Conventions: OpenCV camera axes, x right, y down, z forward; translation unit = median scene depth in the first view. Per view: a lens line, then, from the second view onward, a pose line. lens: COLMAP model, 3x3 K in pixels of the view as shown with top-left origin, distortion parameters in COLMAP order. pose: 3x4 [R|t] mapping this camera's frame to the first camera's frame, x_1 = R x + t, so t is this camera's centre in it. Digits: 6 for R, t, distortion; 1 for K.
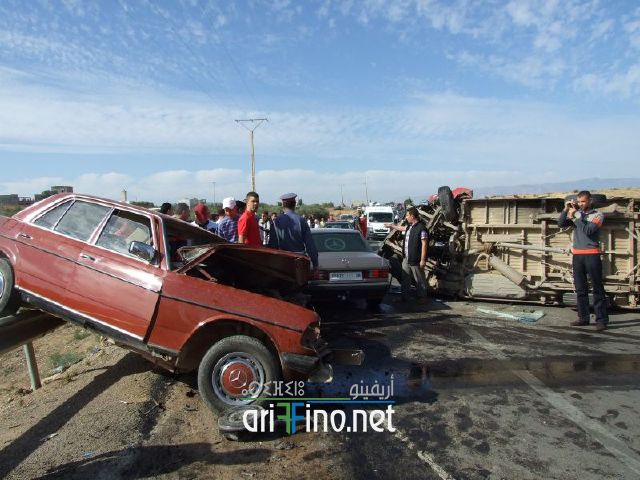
lens RADIAL K [[506.9, 0, 319.4], [0, 506.9, 225.9], [0, 0, 1]] dist [-0.061553, 0.051034]
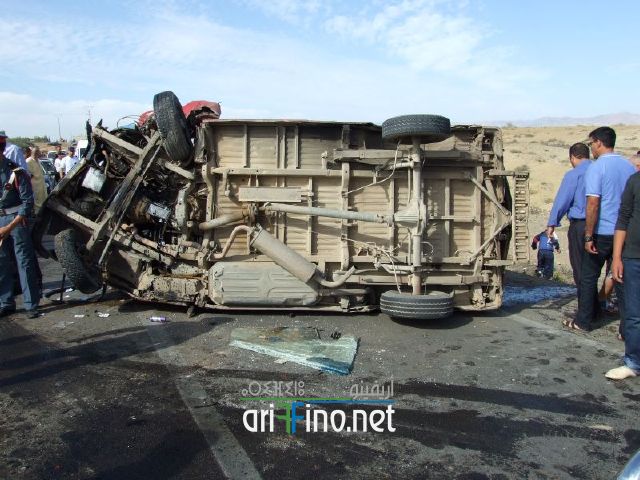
lens RADIAL K [[541.9, 0, 320.0], [0, 541.9, 240.0], [0, 0, 1]] dist [-0.016049, -0.007218]
pose [[0.895862, -0.049454, 0.441571, 0.148658], [-0.010465, 0.991163, 0.132236, -0.004906], [-0.444208, -0.123086, 0.887428, 0.459249]]
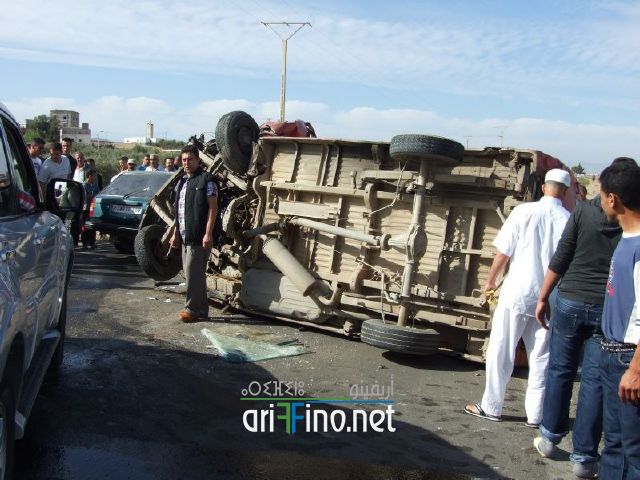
lens RADIAL K [[735.0, 0, 320.0], [0, 735.0, 240.0], [0, 0, 1]] dist [-0.005539, 0.009045]
pose [[0.983058, 0.090020, -0.159664, 0.515694], [-0.079293, 0.994223, 0.072346, -0.002745], [0.165254, -0.058461, 0.984517, 0.203842]]
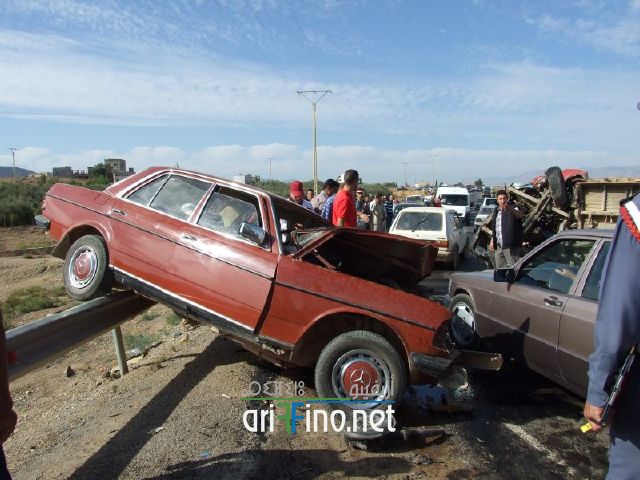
lens RADIAL K [[539.3, 0, 318.0], [0, 539.3, 227.8], [0, 0, 1]] dist [-0.033089, 0.022097]
pose [[0.993620, 0.030317, -0.108633, -0.061188], [-0.025951, 0.998806, 0.041380, -0.000963], [0.109758, -0.038297, 0.993220, 0.024169]]
